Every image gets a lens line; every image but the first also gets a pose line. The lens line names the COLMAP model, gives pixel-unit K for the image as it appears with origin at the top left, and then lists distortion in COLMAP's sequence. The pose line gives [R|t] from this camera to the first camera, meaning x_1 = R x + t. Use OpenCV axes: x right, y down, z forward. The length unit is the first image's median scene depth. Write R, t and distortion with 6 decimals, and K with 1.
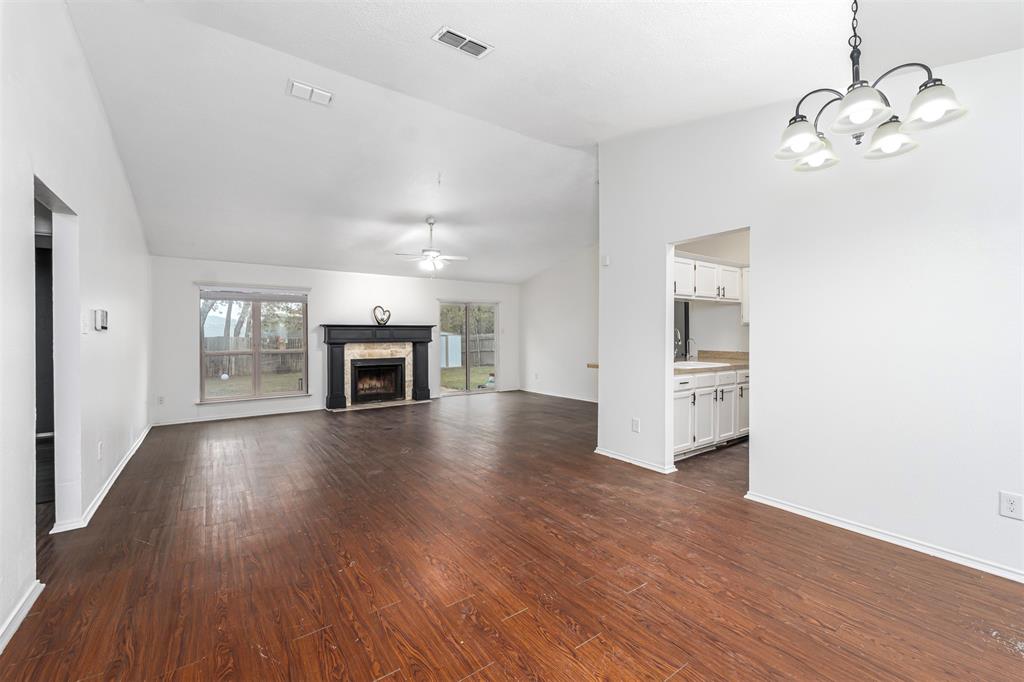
lens RADIAL K [[424.7, 0, 514.8], [0, 424.7, 336.5], [0, 0, 1]] dist [-0.001269, -0.000240]
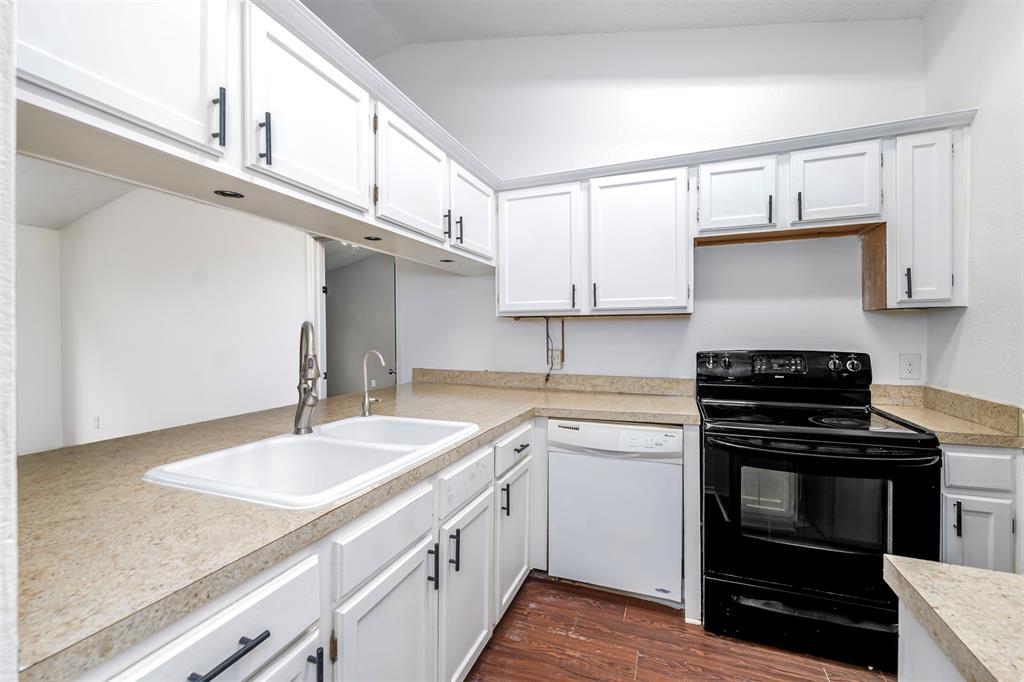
lens RADIAL K [[424.7, 0, 514.8], [0, 424.7, 336.5], [0, 0, 1]] dist [-0.001269, -0.000240]
pose [[0.838624, -0.005675, 0.544681, 0.322765], [0.006322, 0.999980, 0.000685, -0.006294], [-0.544674, 0.002869, 0.838643, 0.650153]]
